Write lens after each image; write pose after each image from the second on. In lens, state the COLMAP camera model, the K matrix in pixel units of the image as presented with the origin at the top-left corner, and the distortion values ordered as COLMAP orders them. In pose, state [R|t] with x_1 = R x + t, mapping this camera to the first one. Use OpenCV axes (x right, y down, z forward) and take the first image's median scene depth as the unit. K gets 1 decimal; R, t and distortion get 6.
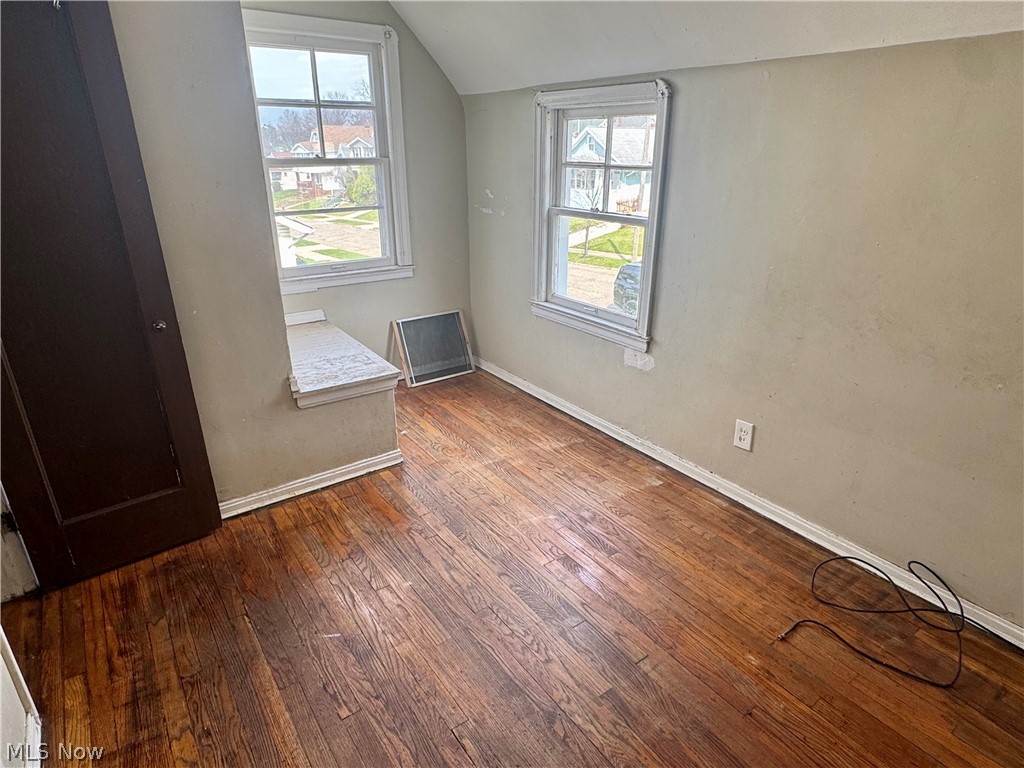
lens RADIAL K [[596.9, 0, 510.8], [0, 596.9, 383.8], [0, 0, 1]] dist [0.002634, 0.000595]
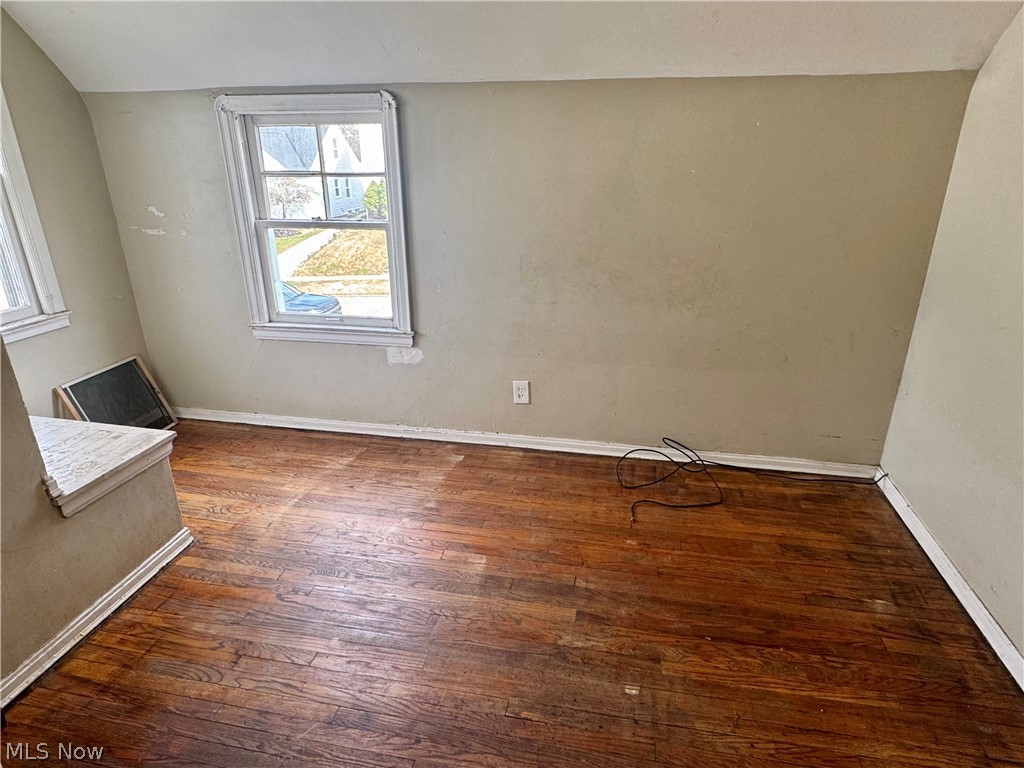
lens RADIAL K [[596.9, 0, 510.5], [0, 596.9, 384.3], [0, 0, 1]] dist [0.002634, 0.000595]
pose [[0.732067, -0.251914, 0.632944, -0.367093], [0.259866, 0.962125, 0.082368, -0.032898], [-0.629721, 0.104182, 0.769804, 0.085743]]
